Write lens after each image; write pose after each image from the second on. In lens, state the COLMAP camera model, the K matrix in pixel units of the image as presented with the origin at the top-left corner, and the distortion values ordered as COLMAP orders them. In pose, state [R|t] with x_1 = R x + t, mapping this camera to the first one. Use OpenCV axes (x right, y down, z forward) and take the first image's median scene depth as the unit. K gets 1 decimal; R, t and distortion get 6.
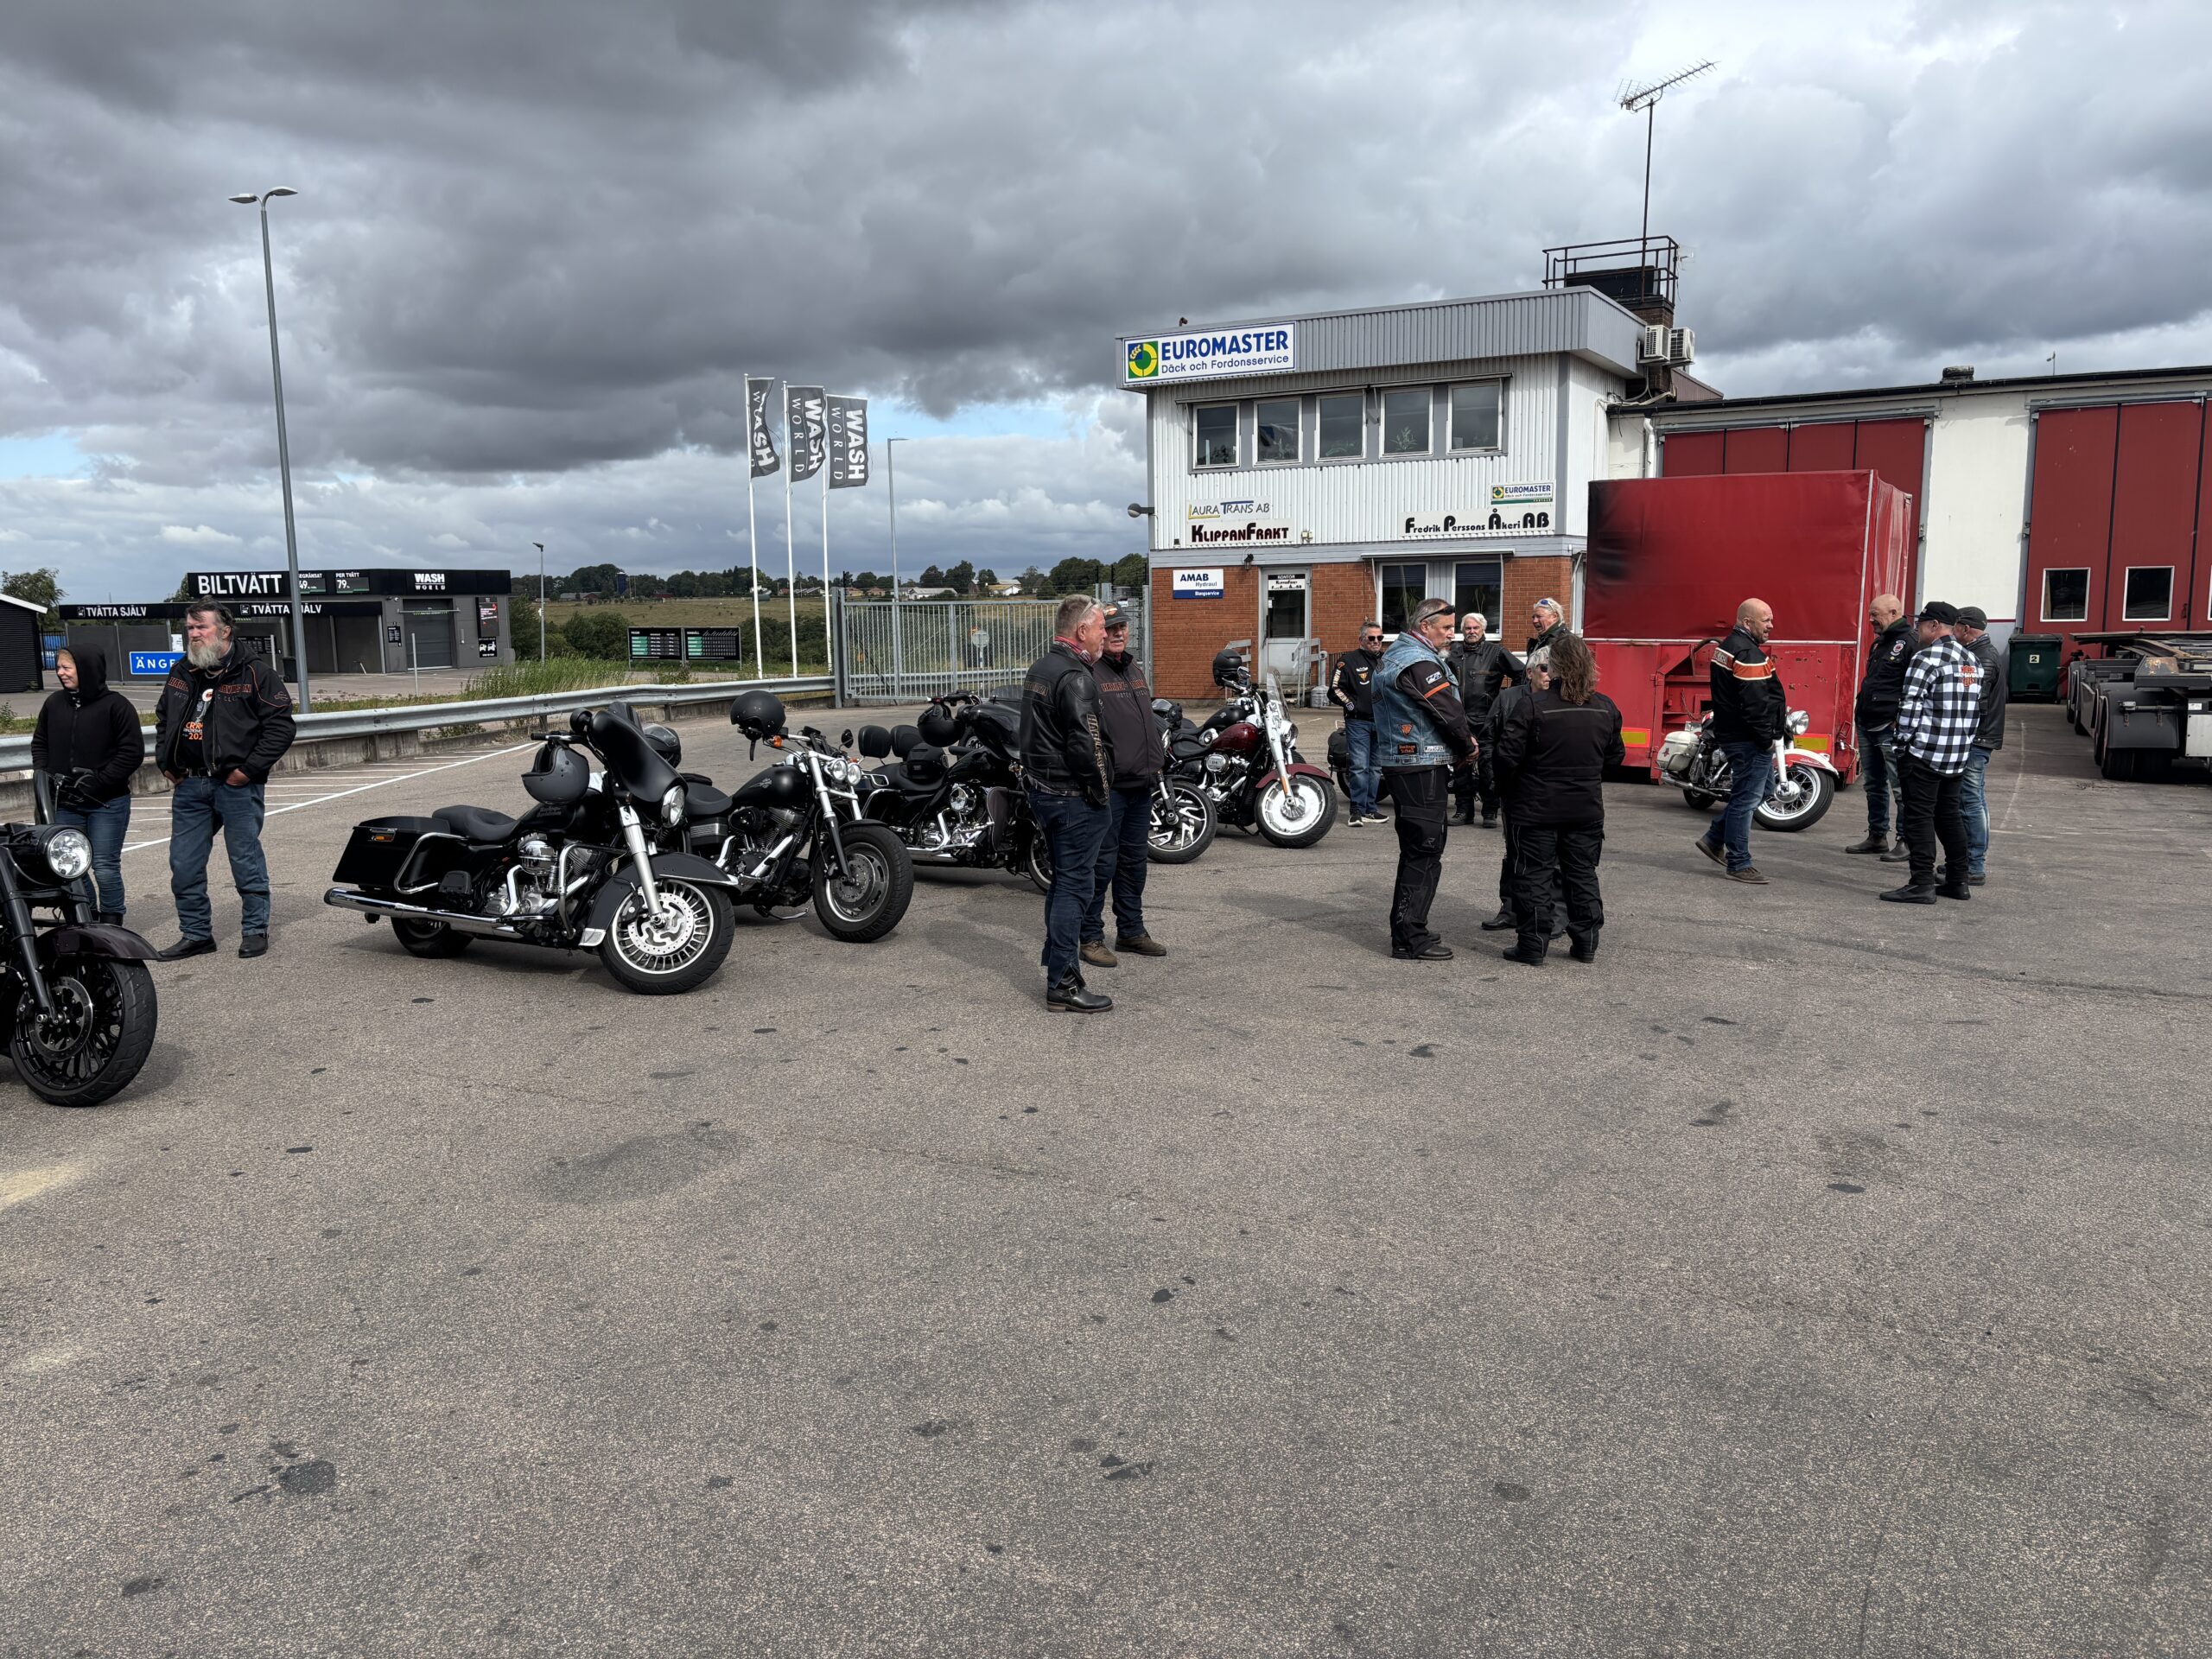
lens RADIAL K [[1664.2, 0, 1107.8], [0, 1664.2, 835.2], [0, 0, 1]] dist [0.024605, -0.020936]
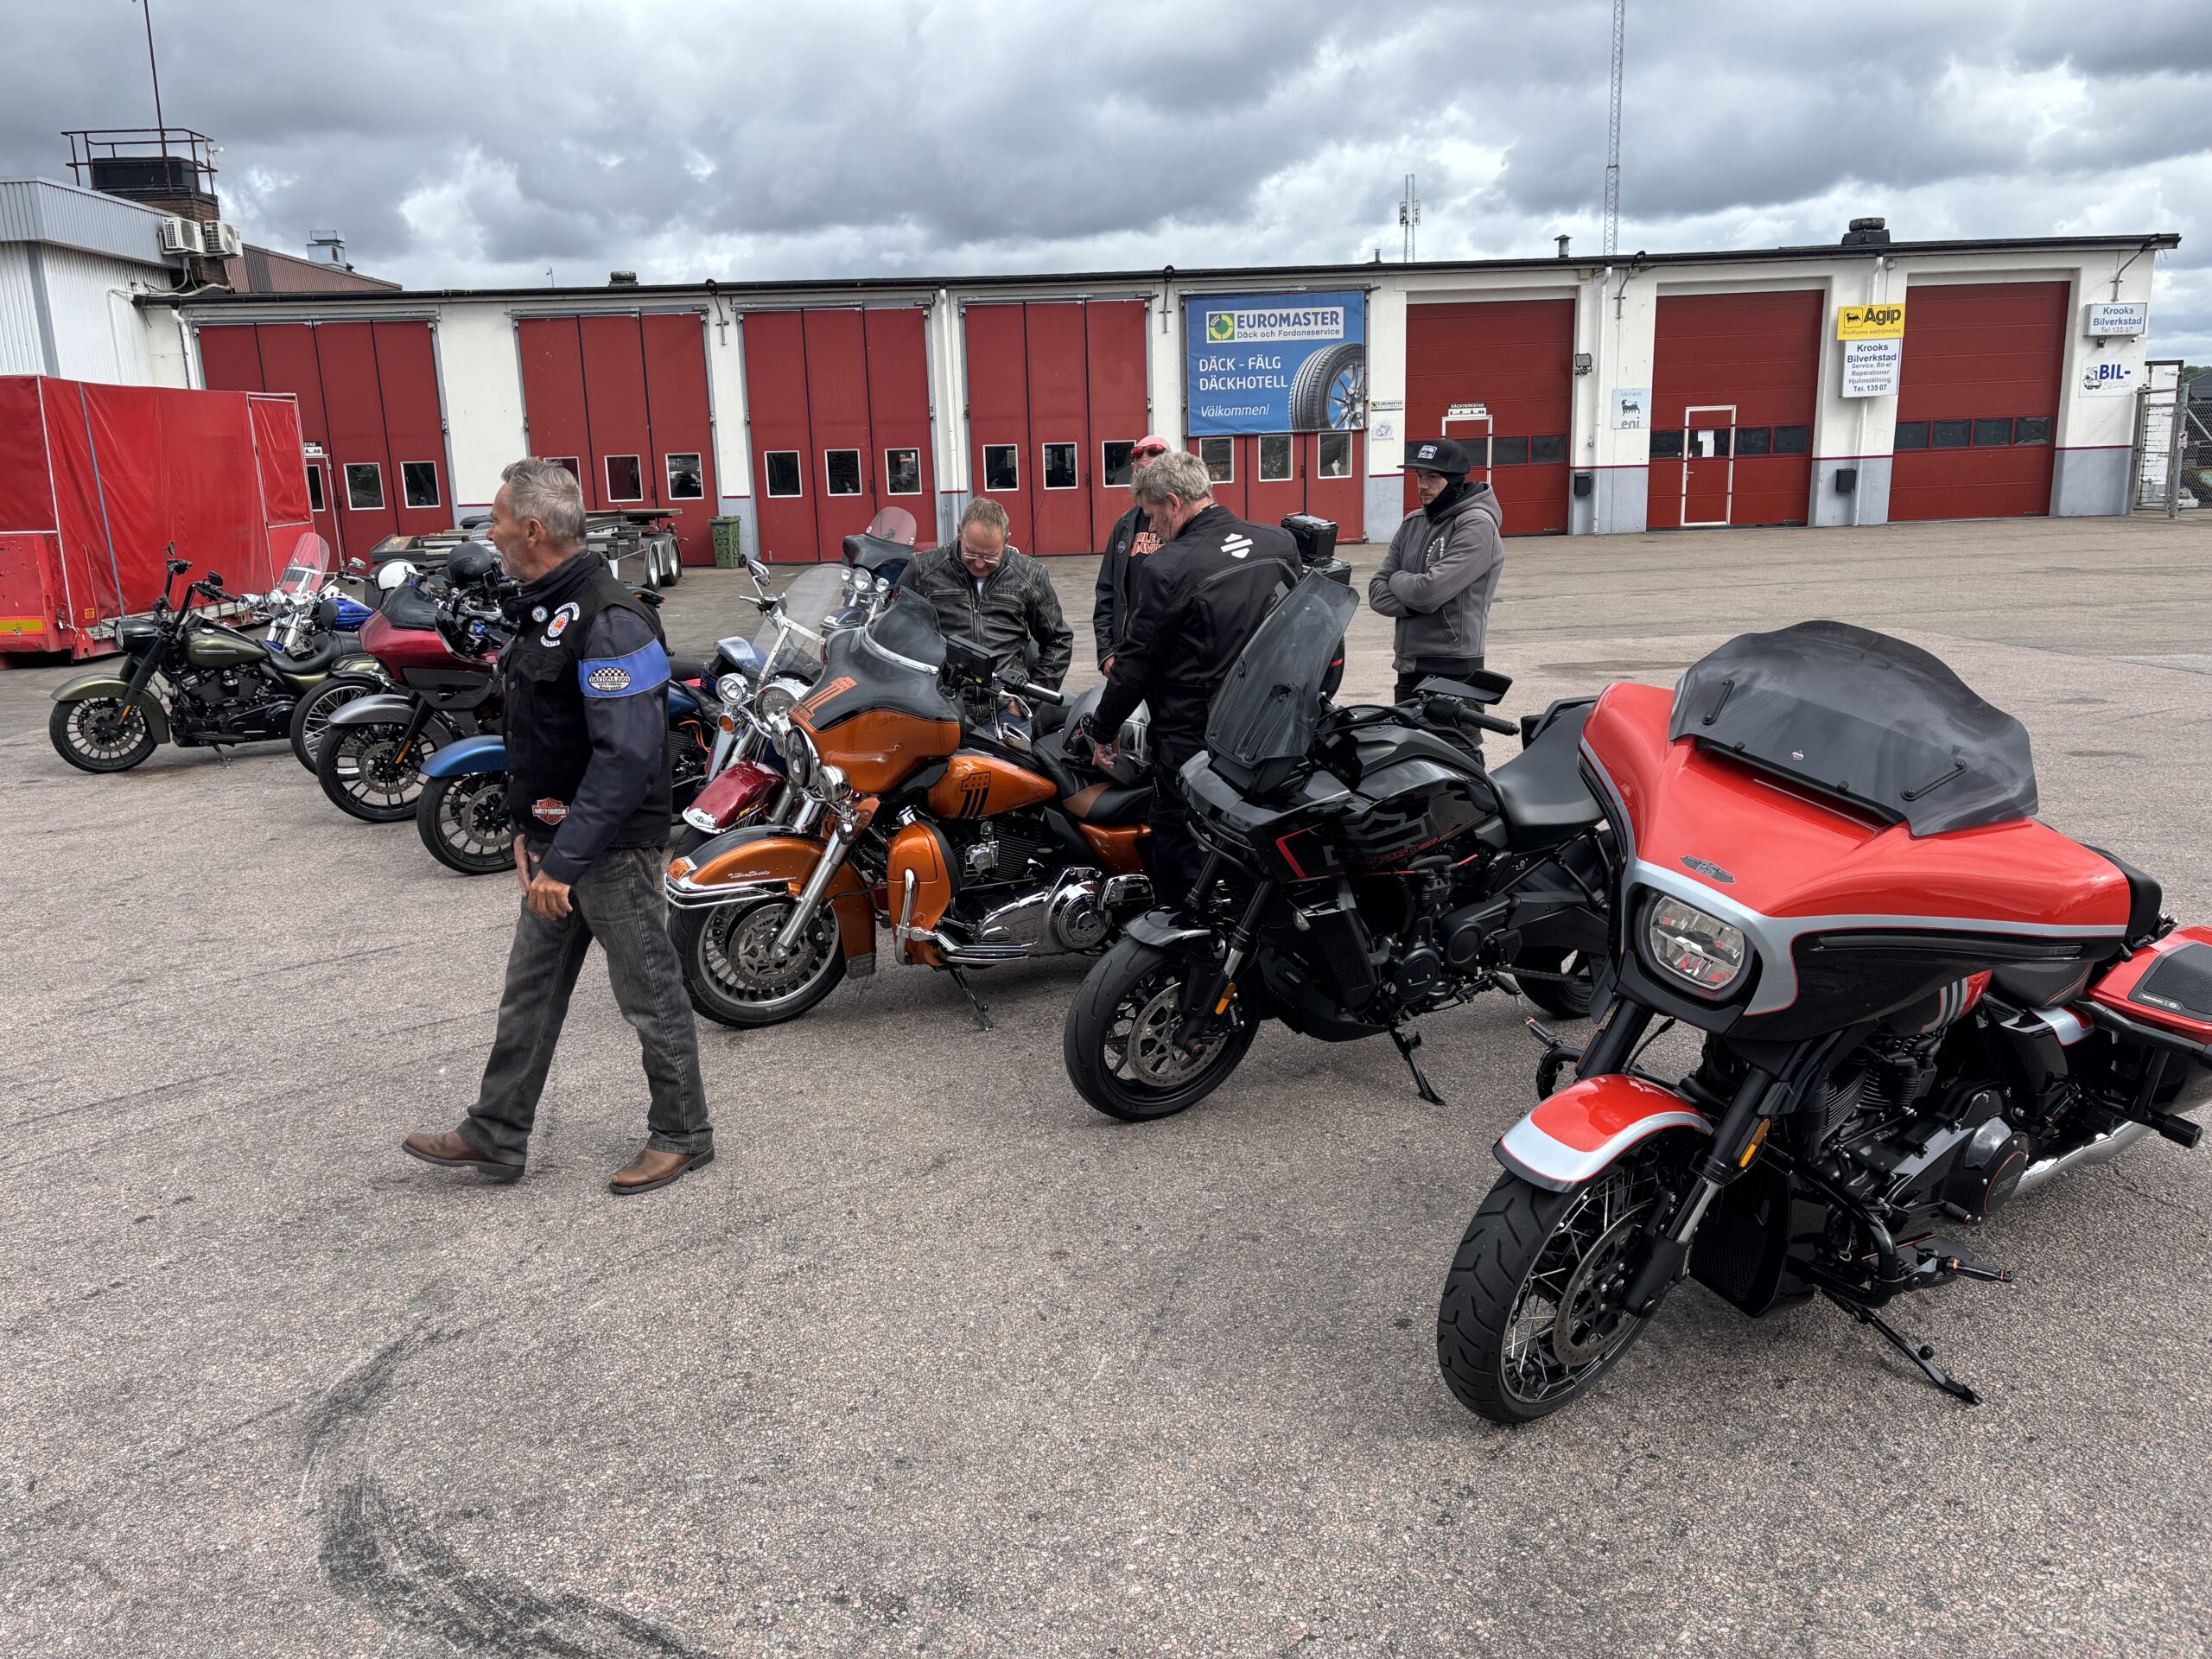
lens RADIAL K [[1664.2, 0, 1102.5], [0, 1664.2, 826.4], [0, 0, 1]] dist [0.024605, -0.020936]
pose [[0.869437, -0.111298, 0.481345, 0.281362], [0.079031, 0.993080, 0.086872, 0.020997], [-0.487683, -0.037489, 0.872216, -0.185537]]
